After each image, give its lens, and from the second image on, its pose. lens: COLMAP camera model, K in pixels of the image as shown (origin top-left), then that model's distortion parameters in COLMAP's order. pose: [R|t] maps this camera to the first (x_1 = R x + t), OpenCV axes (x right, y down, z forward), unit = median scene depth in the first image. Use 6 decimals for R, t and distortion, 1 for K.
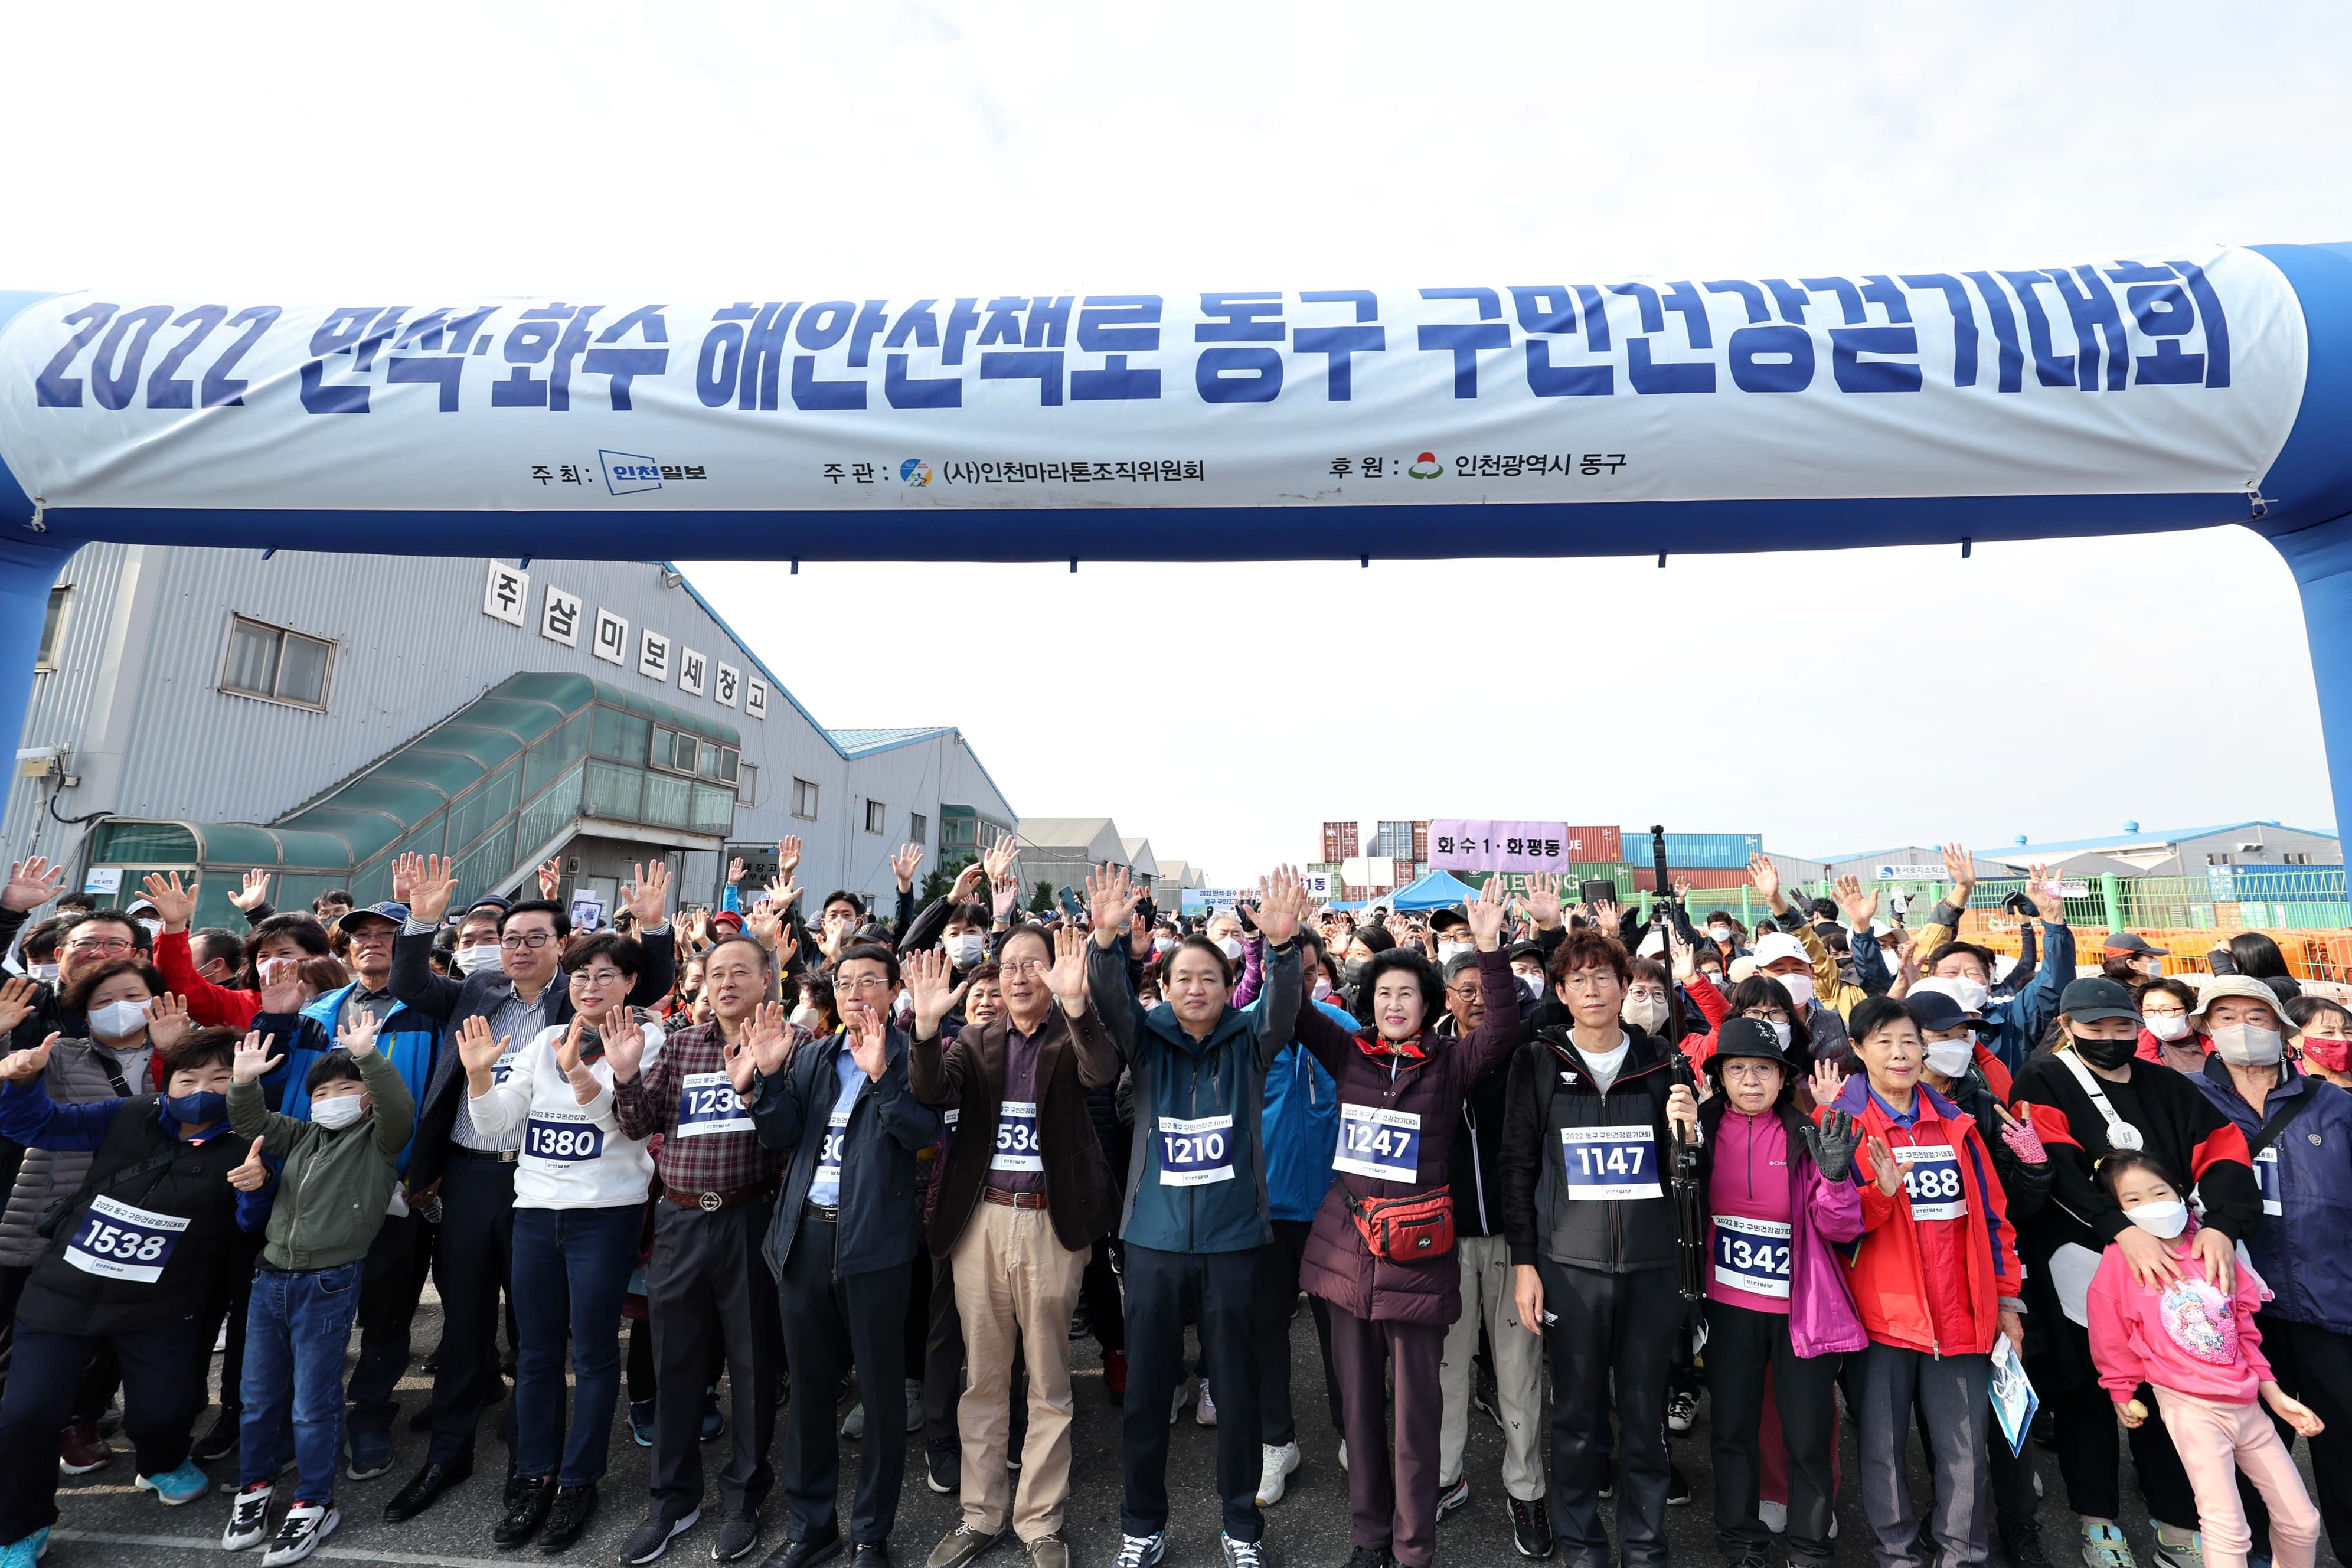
lens RADIAL K [[1172.1, 0, 1208.7], [0, 1172.1, 745.6], [0, 0, 1]] dist [-0.001208, 0.000639]
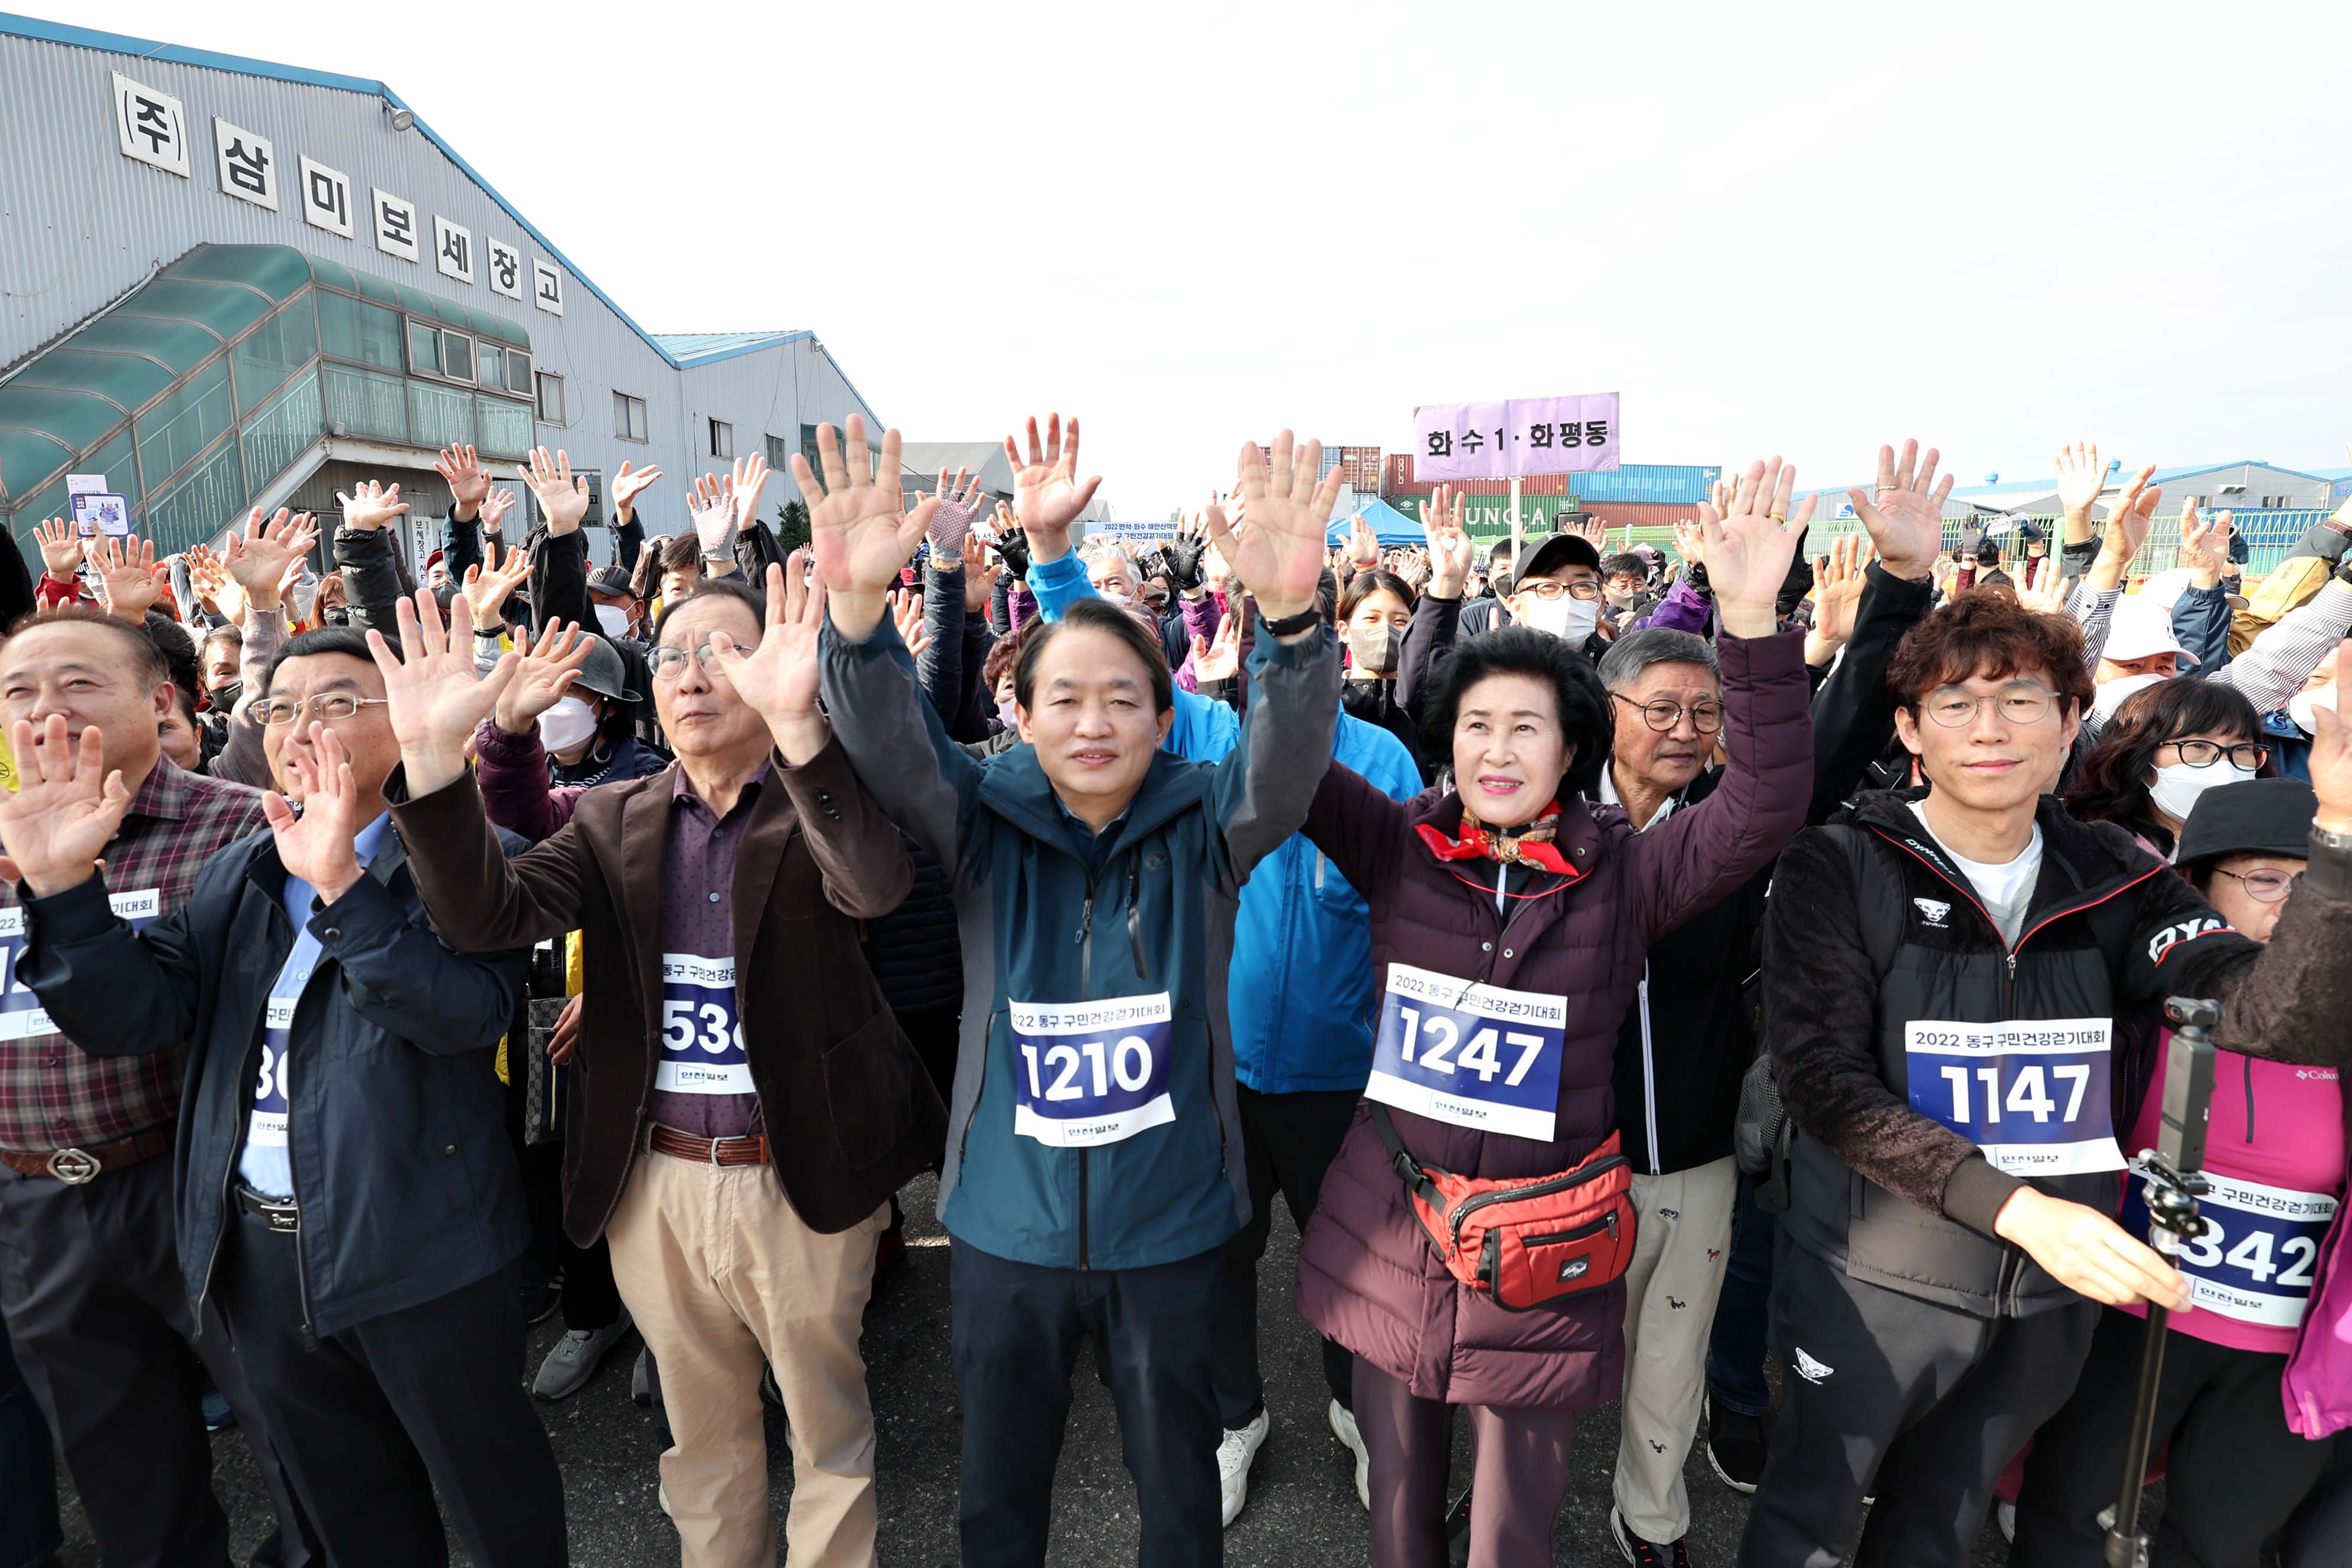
lens RADIAL K [[1172.1, 0, 1208.7], [0, 1172.1, 745.6], [0, 0, 1]] dist [-0.001208, 0.000639]
pose [[0.996978, -0.026005, 0.073209, 0.008150], [0.002328, 0.951893, 0.306423, 0.058417], [-0.077656, -0.305326, 0.949076, 0.429274]]
